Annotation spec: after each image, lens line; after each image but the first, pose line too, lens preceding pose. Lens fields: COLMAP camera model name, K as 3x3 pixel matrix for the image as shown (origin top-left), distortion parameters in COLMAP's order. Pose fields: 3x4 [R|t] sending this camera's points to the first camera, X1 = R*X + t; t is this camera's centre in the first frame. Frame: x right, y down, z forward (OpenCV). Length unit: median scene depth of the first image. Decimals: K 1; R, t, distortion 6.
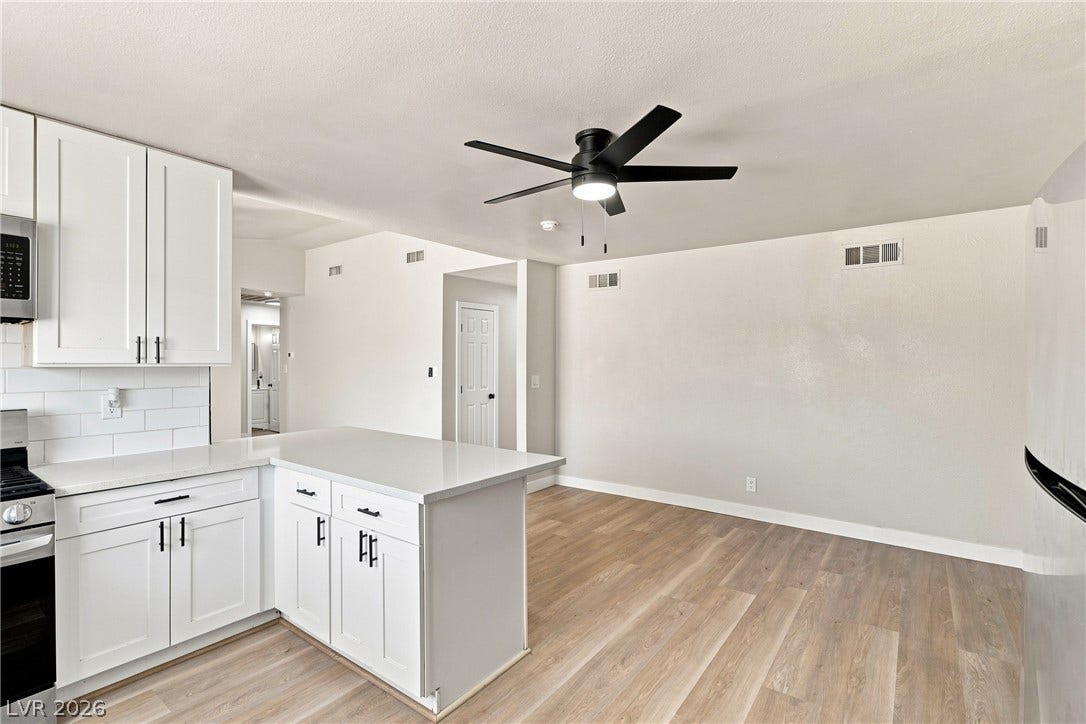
lens RADIAL K [[506.1, 0, 545.8], [0, 506.1, 361.7], [0, 0, 1]] dist [-0.000102, -0.000464]
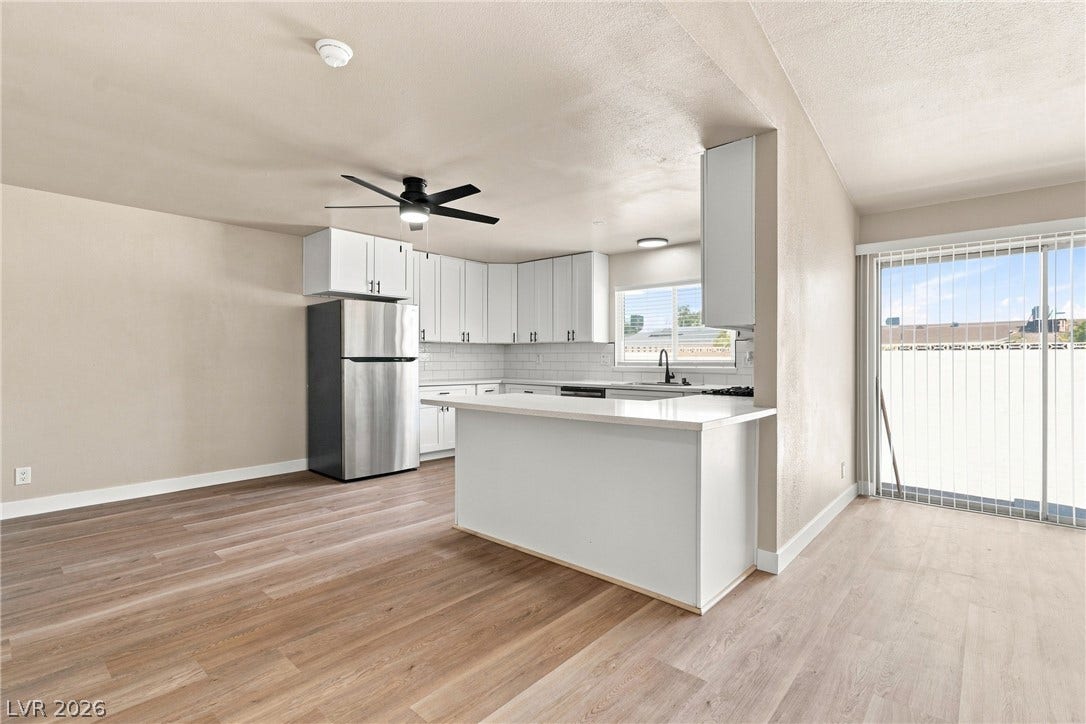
lens RADIAL K [[506.1, 0, 545.8], [0, 506.1, 361.7], [0, 0, 1]] dist [-0.000102, -0.000464]
pose [[-0.996274, -0.000452, 0.086243, -0.387301], [-0.000119, 0.999993, 0.003869, 0.083759], [-0.086244, 0.003844, -0.996267, 2.222357]]
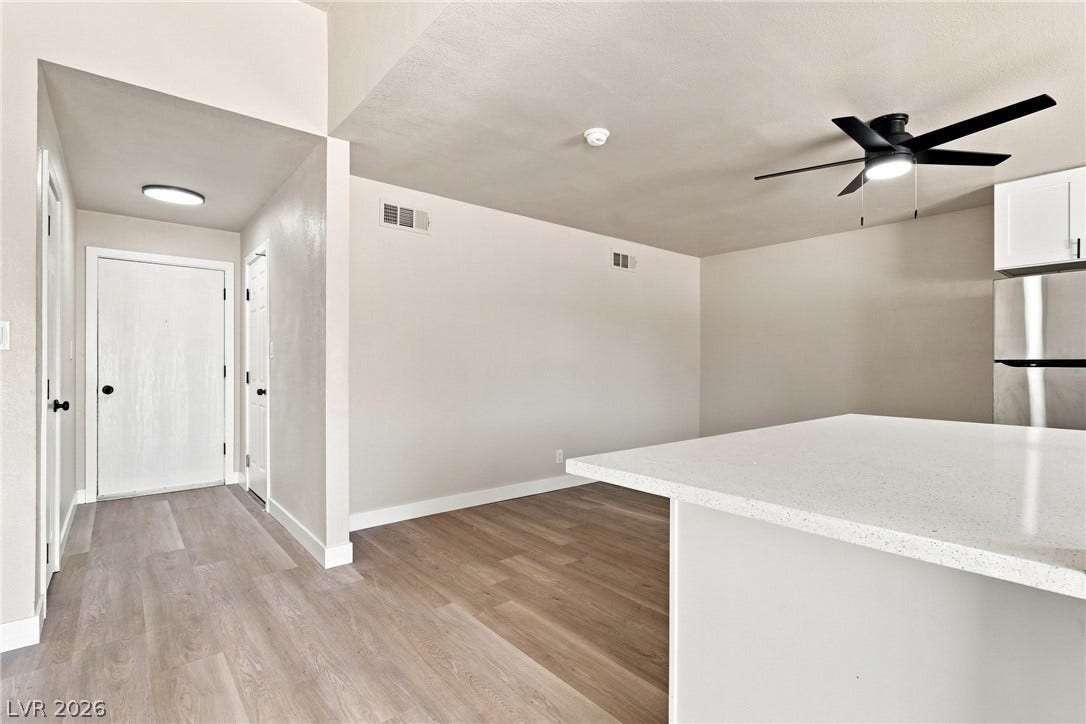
lens RADIAL K [[509.0, 0, 543.0], [0, 509.0, 362.0], [0, 0, 1]] dist [-0.017487, 0.013293]
pose [[0.234630, 0.006338, 0.972064, -1.060412], [-0.001318, 0.999980, -0.006202, 0.089580], [-0.972084, 0.000174, 0.234634, 1.320996]]
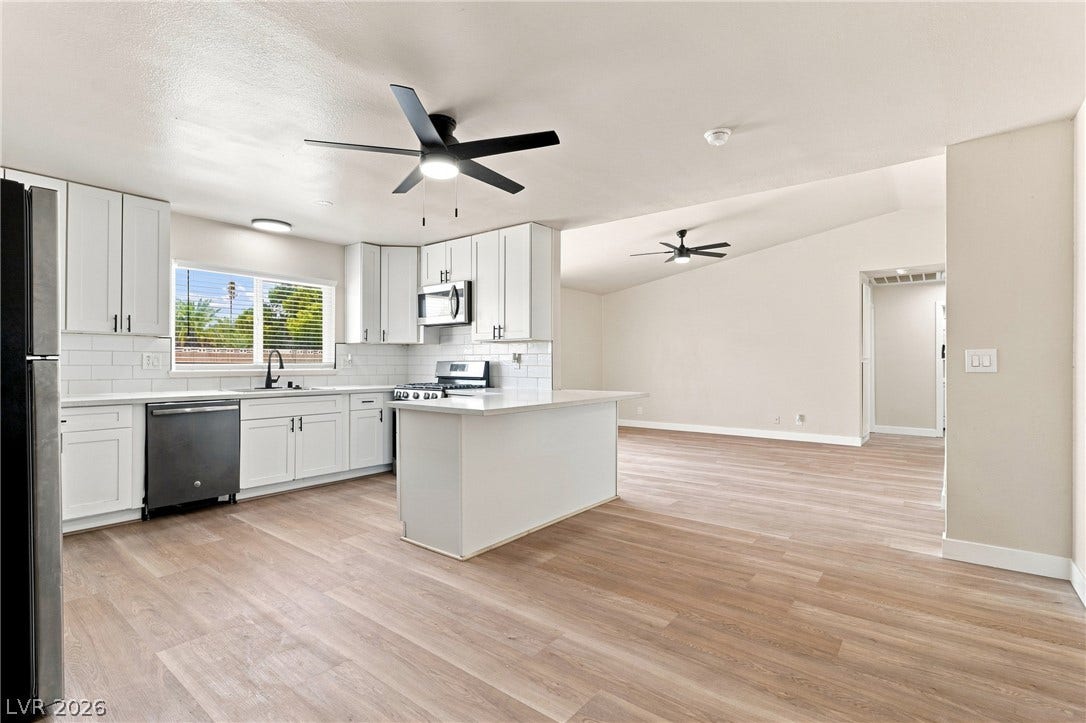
lens RADIAL K [[506.1, 0, 545.8], [0, 506.1, 361.2], [0, 0, 1]] dist [-0.000102, -0.000464]
pose [[-0.029400, -0.000428, -0.999568, 1.087311], [-0.000732, 1.000000, -0.000407, 0.082409], [0.999567, 0.000719, -0.029400, 1.132034]]
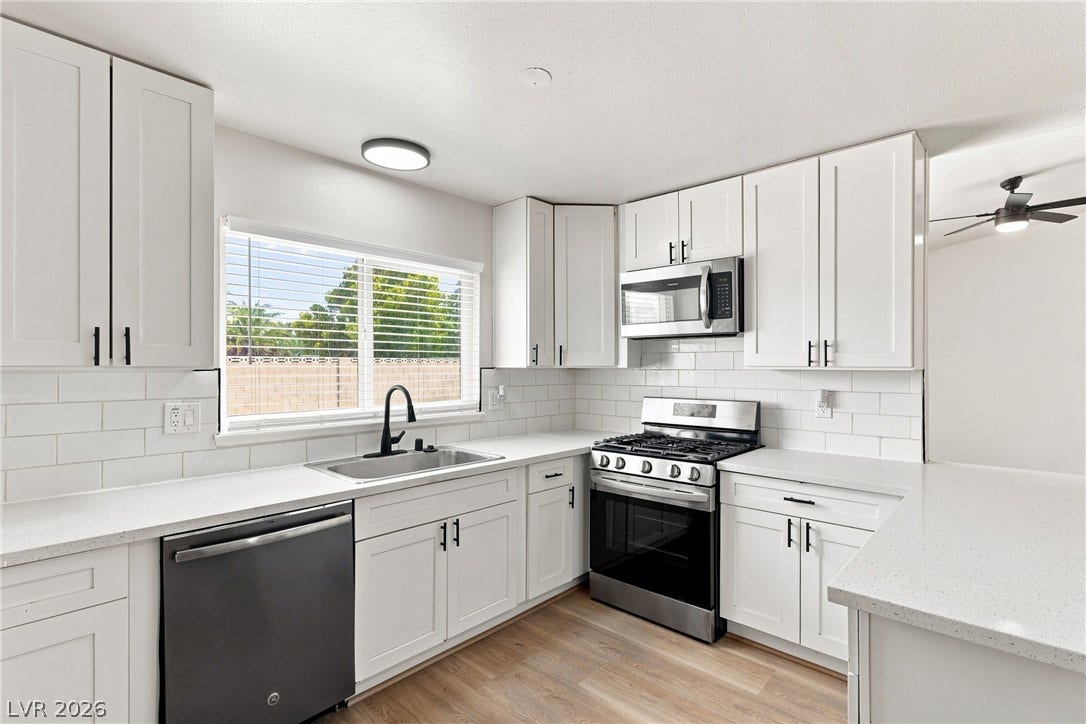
lens RADIAL K [[513.7, 0, 548.0], [0, 513.7, 367.2], [0, 0, 1]] dist [-0.000106, 0.000137]
pose [[-0.107582, 0.005374, -0.994182, 0.282680], [-0.000335, 0.999985, 0.005441, -0.000824], [0.994196, 0.000919, -0.107579, 0.512533]]
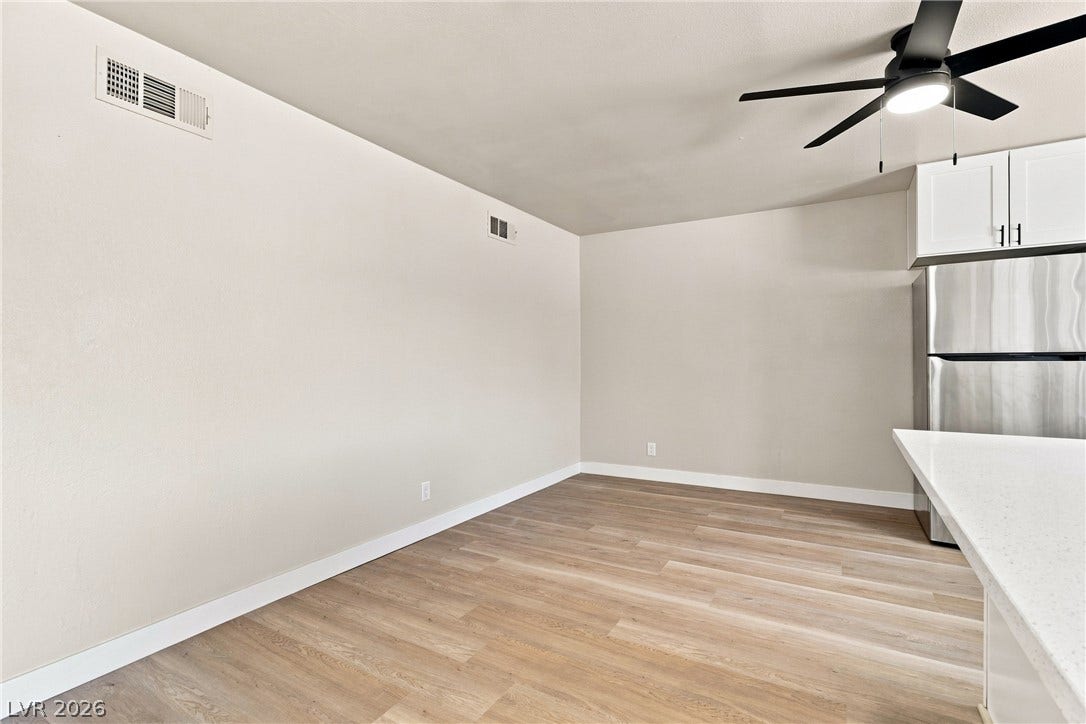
lens RADIAL K [[509.0, 0, 542.8], [0, 509.0, 359.5], [0, 0, 1]] dist [-0.001023, -0.000181]
pose [[-0.106477, 0.004145, 0.994307, -0.608170], [0.006410, 0.999973, -0.003482, 0.086544], [-0.994295, 0.006002, -0.106500, 1.526189]]
